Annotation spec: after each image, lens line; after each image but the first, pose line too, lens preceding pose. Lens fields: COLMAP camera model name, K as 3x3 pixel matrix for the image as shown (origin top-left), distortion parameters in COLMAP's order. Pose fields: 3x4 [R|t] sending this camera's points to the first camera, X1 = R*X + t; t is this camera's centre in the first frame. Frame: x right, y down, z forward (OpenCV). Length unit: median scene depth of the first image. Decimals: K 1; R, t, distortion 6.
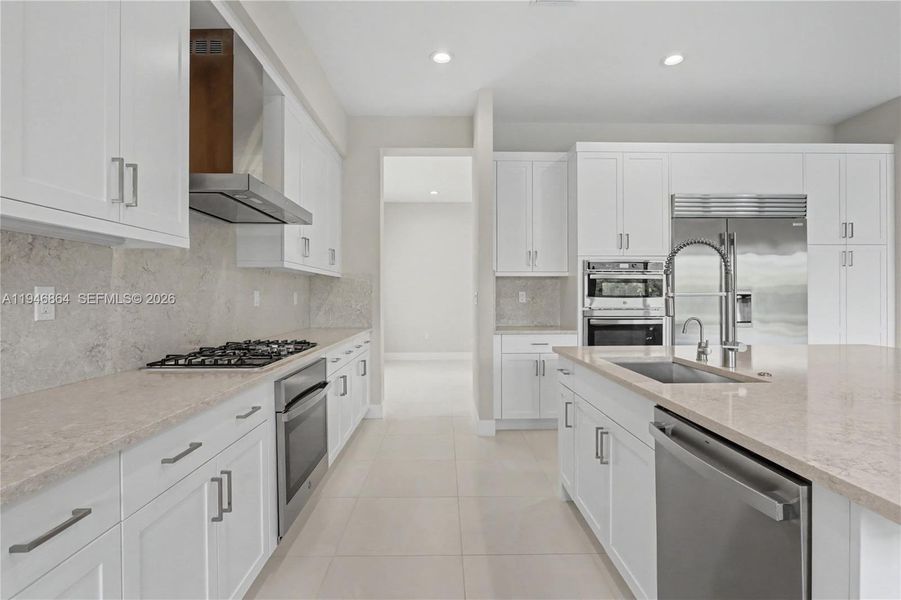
lens RADIAL K [[447.9, 0, 436.2], [0, 447.9, 297.6], [0, 0, 1]] dist [-0.021868, -0.000404]
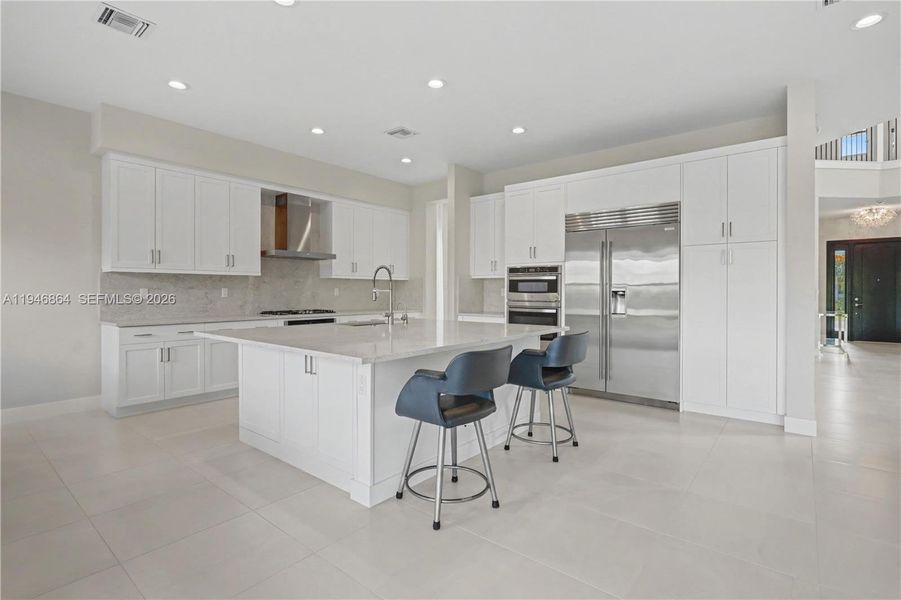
lens RADIAL K [[427.3, 0, 447.5], [0, 427.3, 296.5], [0, 0, 1]] dist [-0.027390, 0.000010]
pose [[0.771497, 0.012288, -0.636115, 1.068656], [-0.006004, 0.999910, 0.012033, -0.002928], [0.636205, -0.005464, 0.771501, -0.205185]]
